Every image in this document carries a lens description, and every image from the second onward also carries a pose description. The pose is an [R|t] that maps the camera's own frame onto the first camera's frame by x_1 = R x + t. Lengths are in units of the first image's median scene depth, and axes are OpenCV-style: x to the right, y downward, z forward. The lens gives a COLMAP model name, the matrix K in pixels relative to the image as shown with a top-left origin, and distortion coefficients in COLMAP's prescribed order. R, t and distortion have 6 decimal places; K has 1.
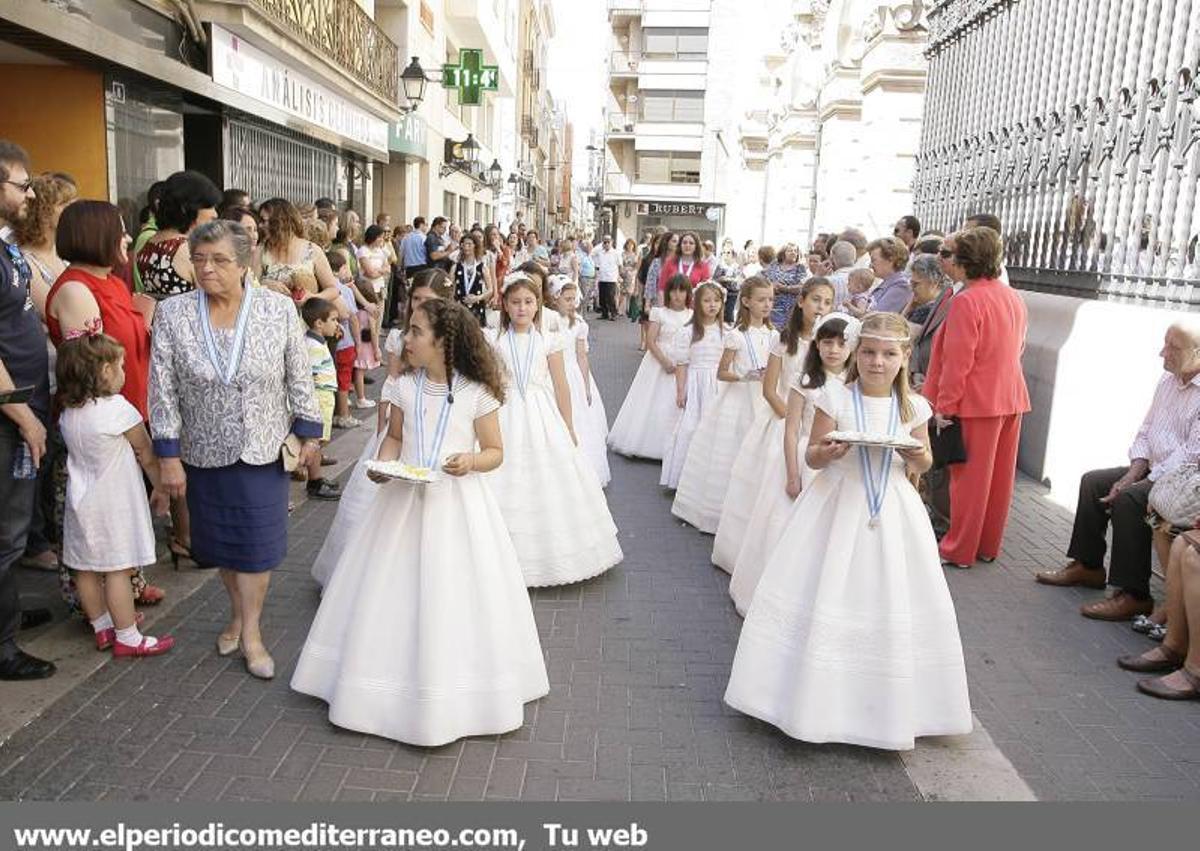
lens RADIAL K [[947.5, 0, 573.6], [0, 947.5, 410.4], [0, 0, 1]] dist [-0.064596, 0.067467]
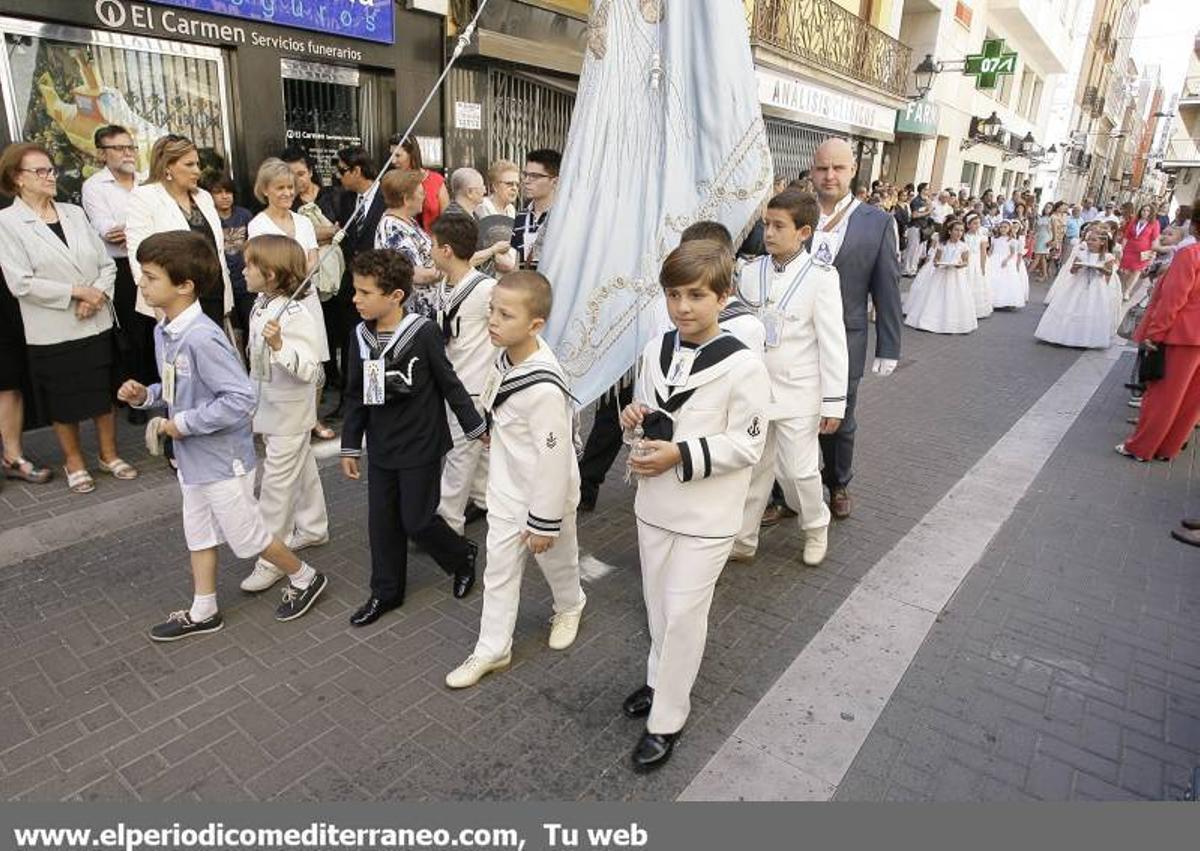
lens RADIAL K [[737.3, 0, 569.4], [0, 737.3, 413.5], [0, 0, 1]] dist [-0.058508, 0.029608]
pose [[0.780485, 0.181383, -0.598284, 0.084342], [-0.117334, 0.982480, 0.144794, 0.011617], [0.614065, -0.042810, 0.788093, -0.061492]]
